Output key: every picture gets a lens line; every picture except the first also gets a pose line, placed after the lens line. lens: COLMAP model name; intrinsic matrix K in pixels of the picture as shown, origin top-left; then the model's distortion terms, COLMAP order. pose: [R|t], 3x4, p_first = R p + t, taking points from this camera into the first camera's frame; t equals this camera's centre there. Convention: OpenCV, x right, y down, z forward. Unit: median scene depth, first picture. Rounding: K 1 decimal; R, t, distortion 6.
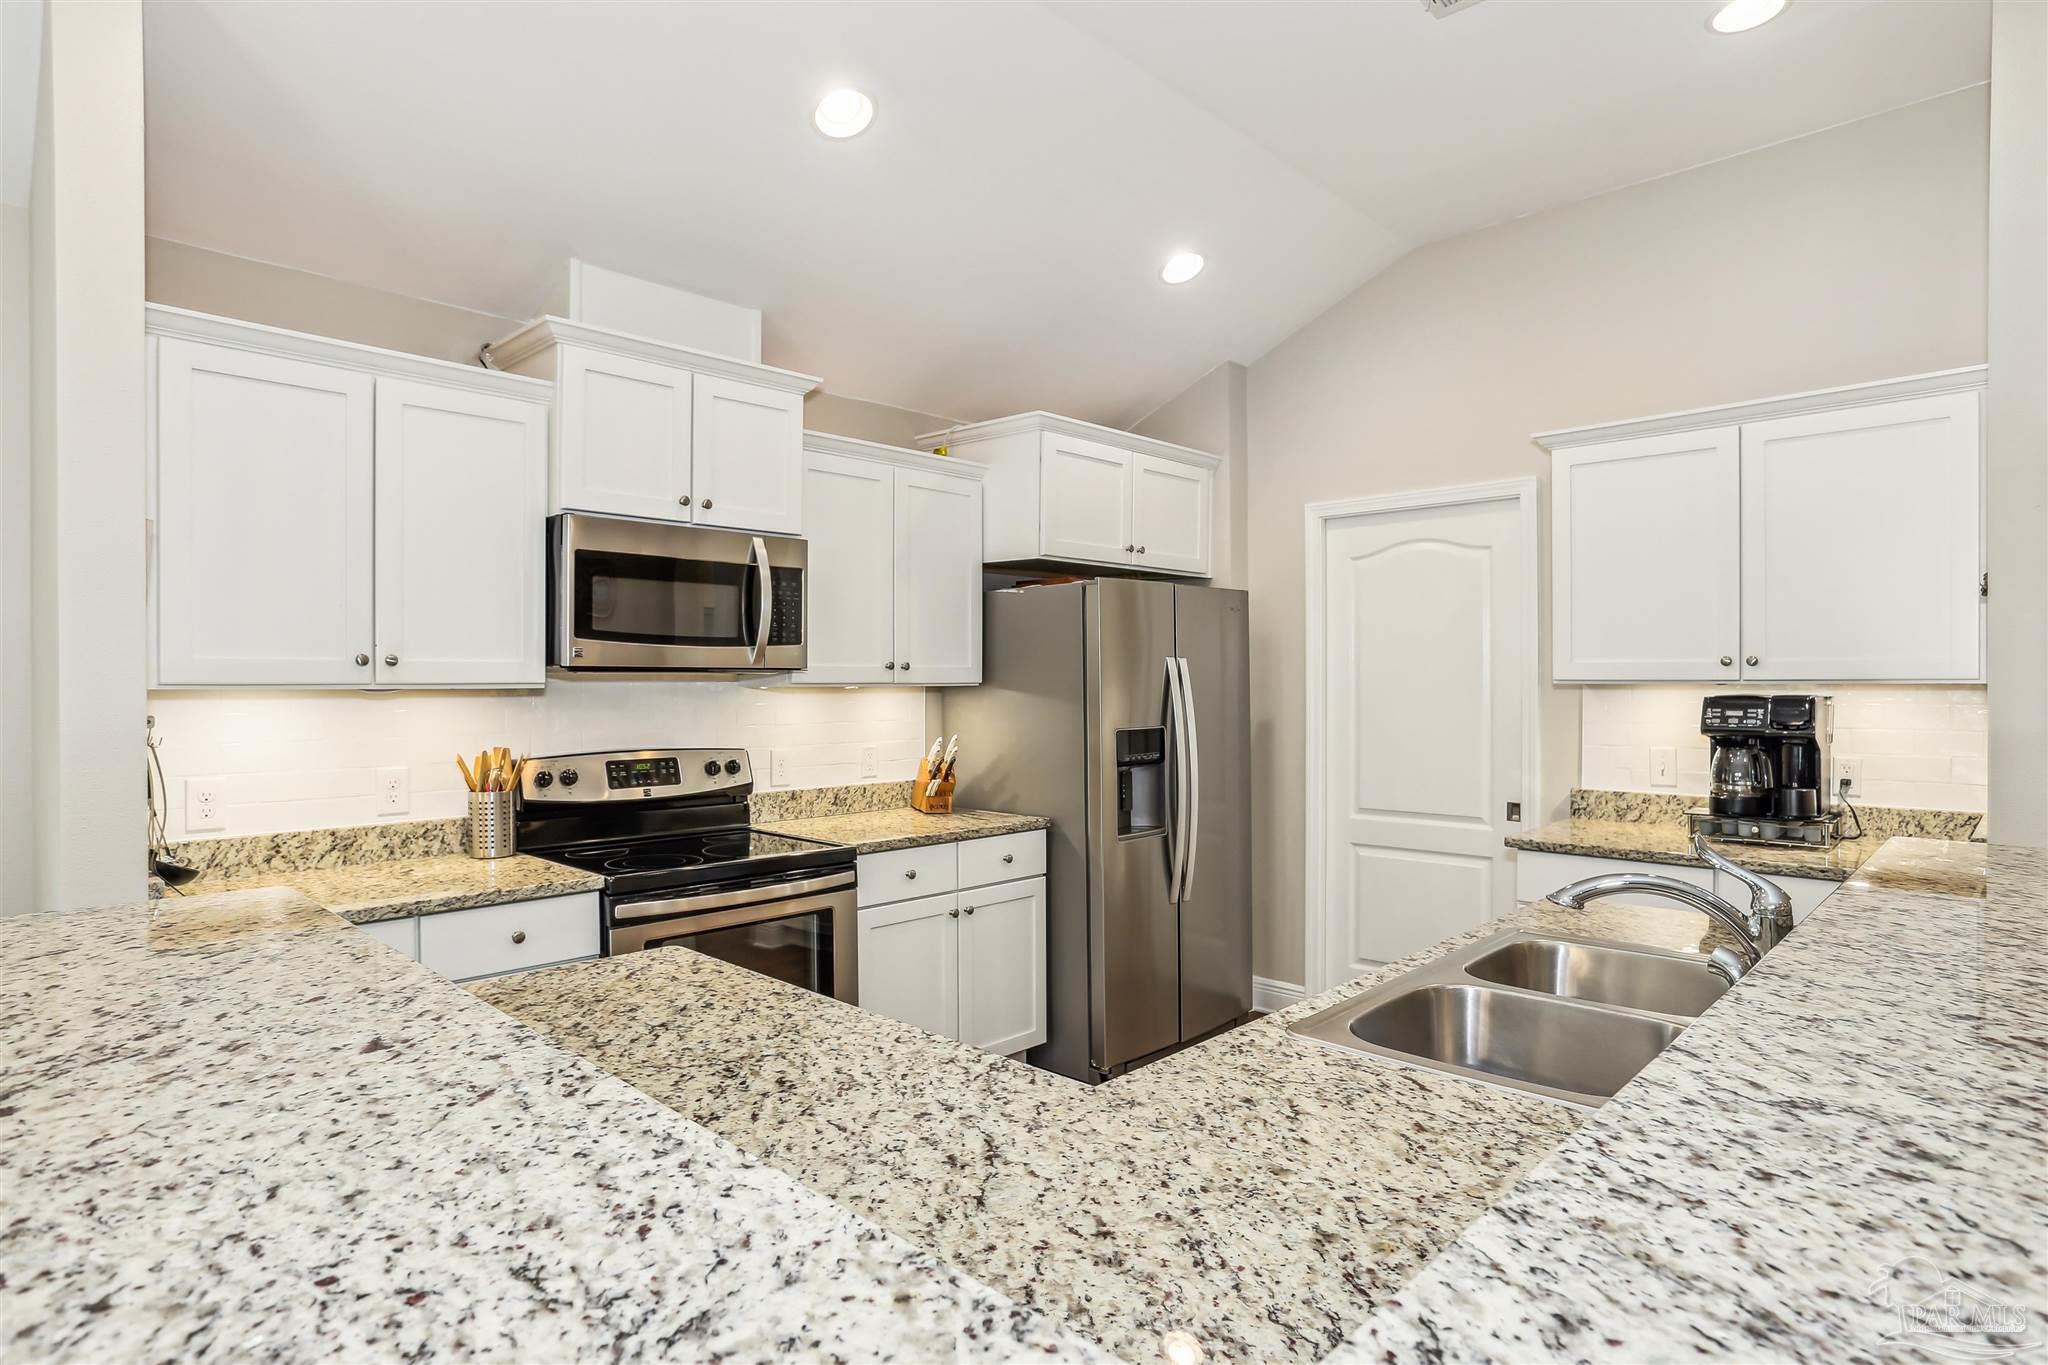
lens RADIAL K [[1070.9, 0, 1030.6], [0, 1070.9, 678.9], [0, 0, 1]] dist [-0.030193, 0.002116]
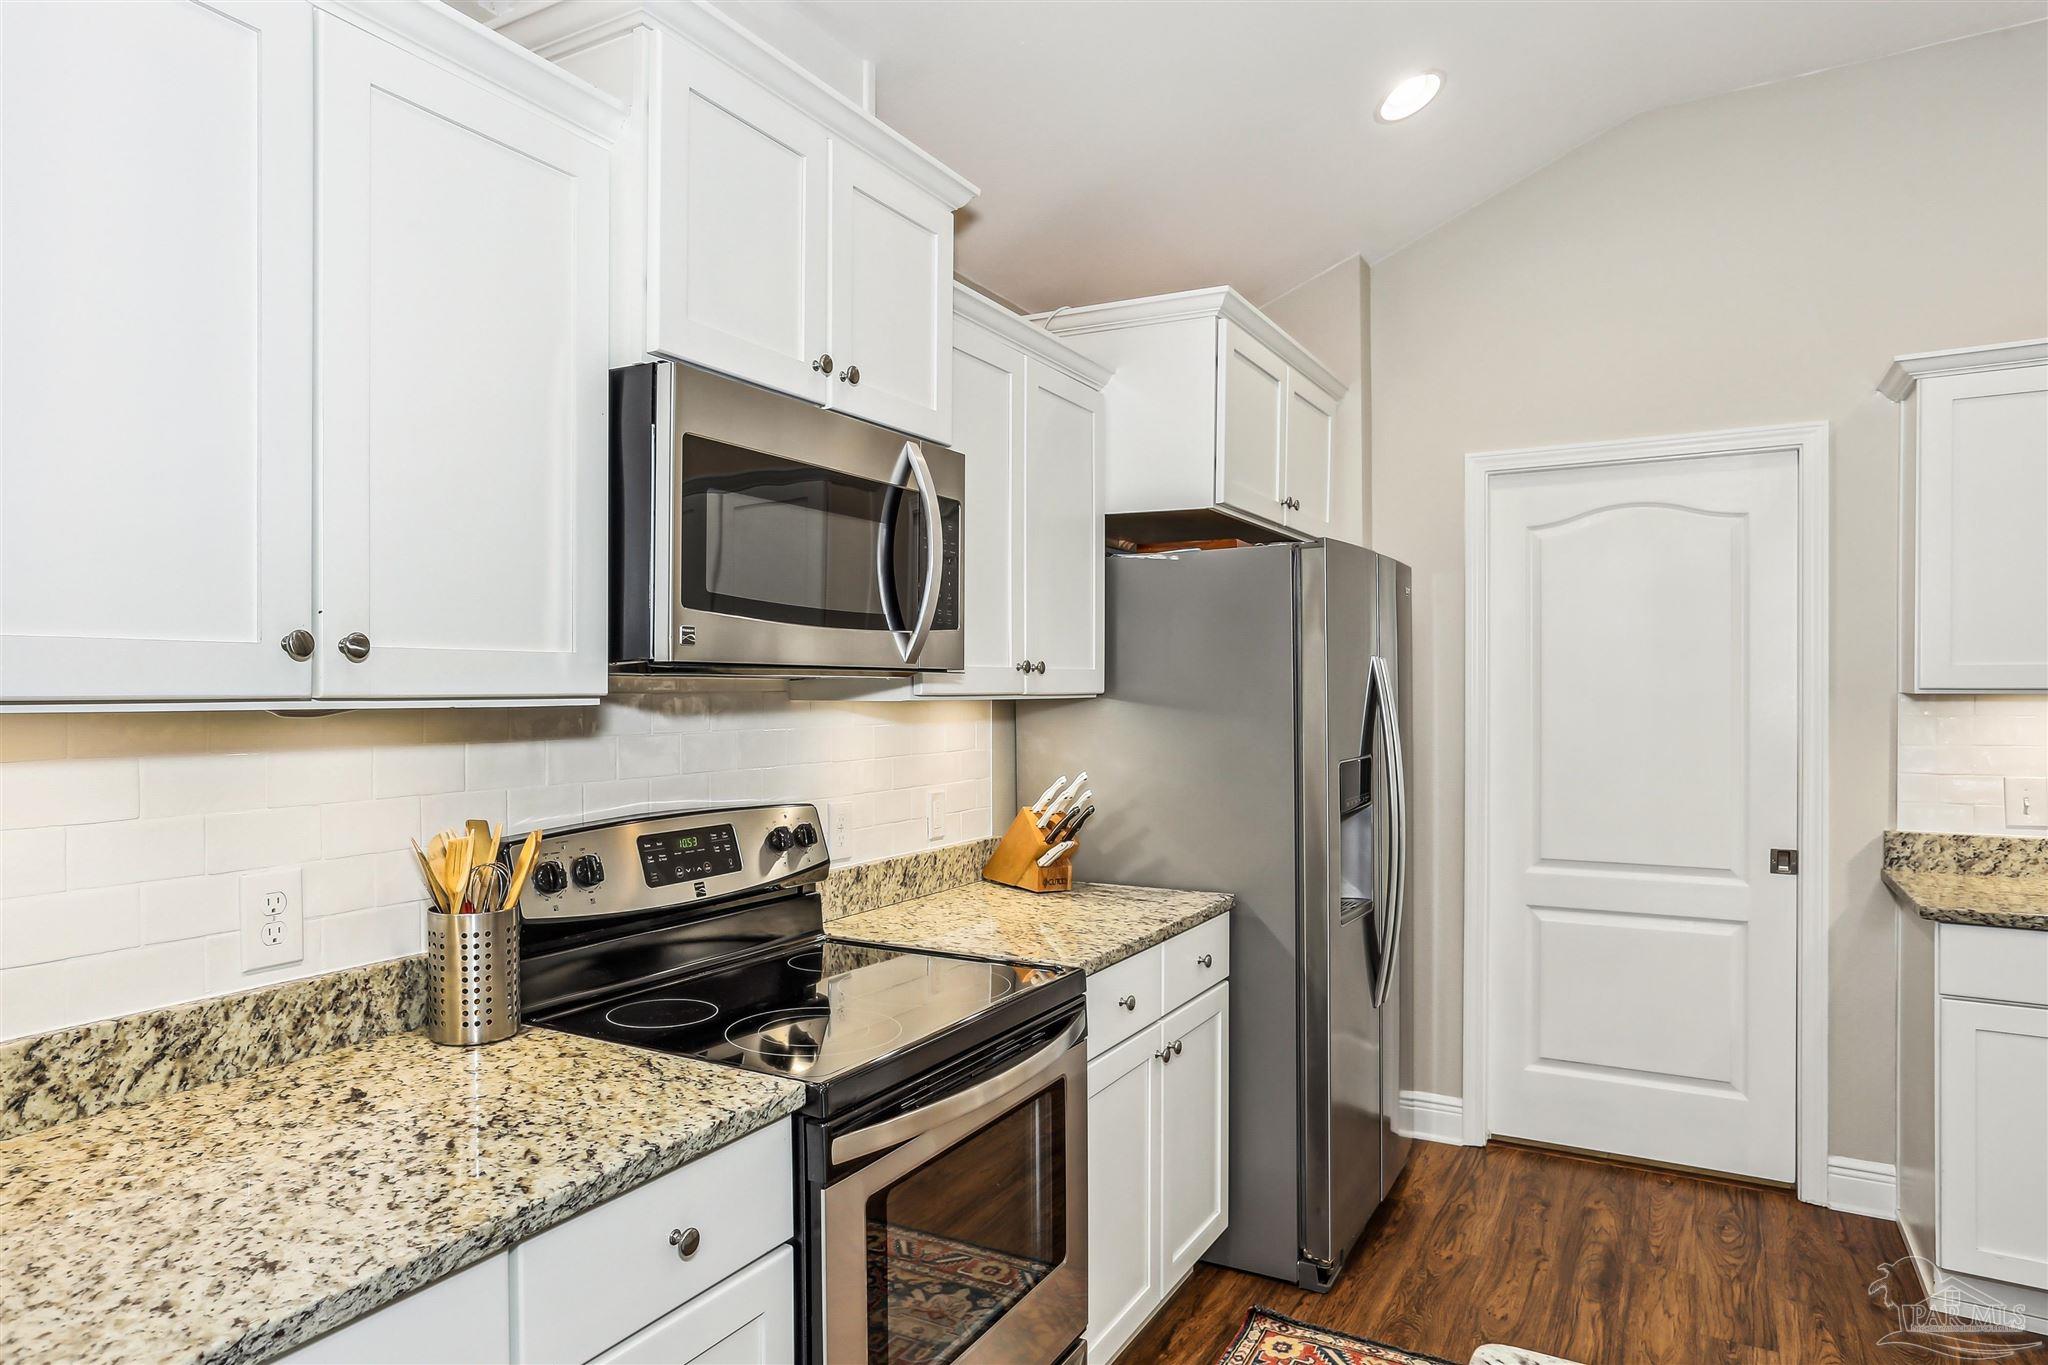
lens RADIAL K [[1221.1, 0, 991.5], [0, 1221.1, 692.7], [0, 0, 1]] dist [-0.019307, 0.009976]
pose [[0.975004, -0.000938, 0.222183, -0.352224], [0.000186, 0.999994, 0.003403, 0.000769], [-0.222185, -0.003277, 0.974999, 0.337006]]
